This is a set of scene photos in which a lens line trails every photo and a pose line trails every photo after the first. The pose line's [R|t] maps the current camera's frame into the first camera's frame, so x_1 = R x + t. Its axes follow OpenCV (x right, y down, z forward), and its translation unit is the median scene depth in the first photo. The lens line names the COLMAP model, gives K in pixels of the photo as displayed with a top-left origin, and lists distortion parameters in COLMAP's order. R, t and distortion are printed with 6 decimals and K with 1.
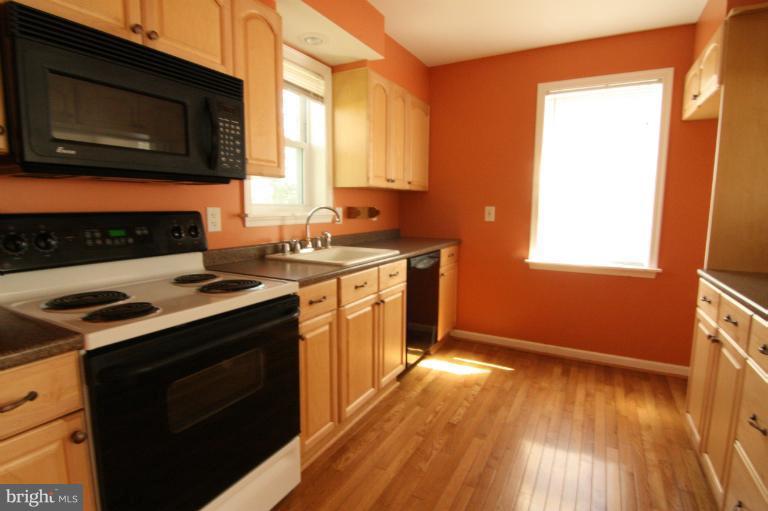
lens RADIAL K [[390.5, 0, 384.0], [0, 390.5, 255.5], [0, 0, 1]] dist [-0.002354, -0.017397]
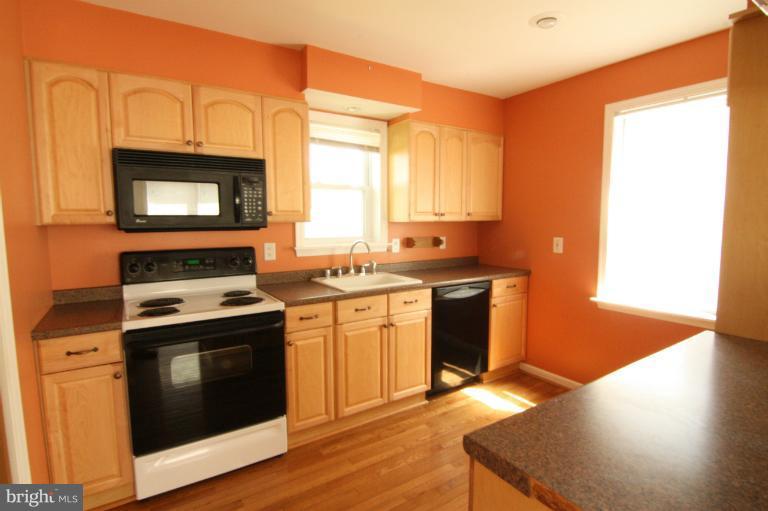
lens RADIAL K [[390.5, 0, 384.0], [0, 390.5, 255.5], [0, 0, 1]] dist [-0.002354, -0.017397]
pose [[0.878338, 0.037075, -0.476599, 0.502128], [-0.051854, 0.998494, -0.017891, -0.062387], [0.475219, 0.040428, 0.878939, -0.033686]]
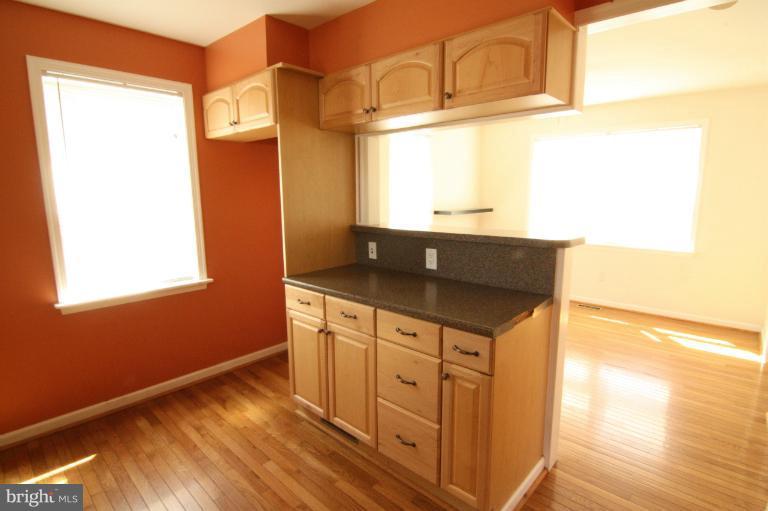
lens RADIAL K [[390.5, 0, 384.0], [0, 390.5, 255.5], [0, 0, 1]] dist [-0.002354, -0.017397]
pose [[0.235919, -0.163347, 0.957946, -0.211407], [0.134938, 0.981728, 0.134170, -0.124866], [-0.962359, 0.097610, 0.253650, 0.323850]]
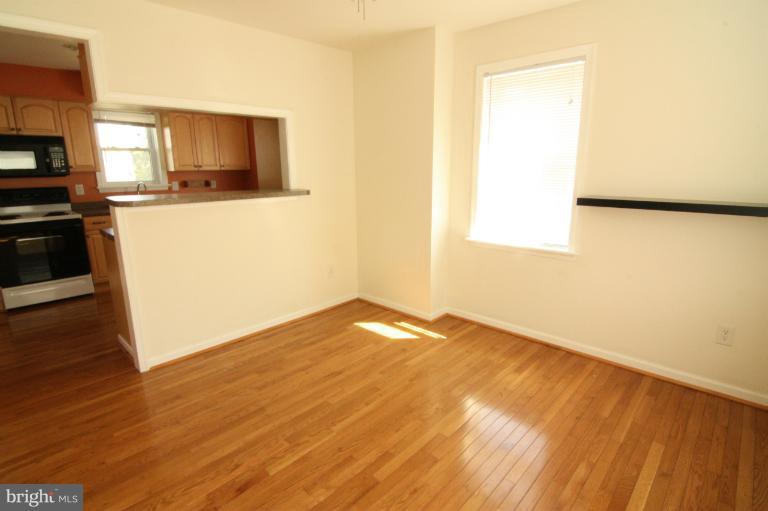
lens RADIAL K [[389.1, 0, 387.8], [0, 389.1, 254.9], [0, 0, 1]] dist [-0.001224, -0.013681]
pose [[0.966059, 0.045525, -0.254278, 1.681113], [-0.020253, 0.994667, 0.101133, 0.023236], [0.257526, -0.092551, 0.961829, -0.690566]]
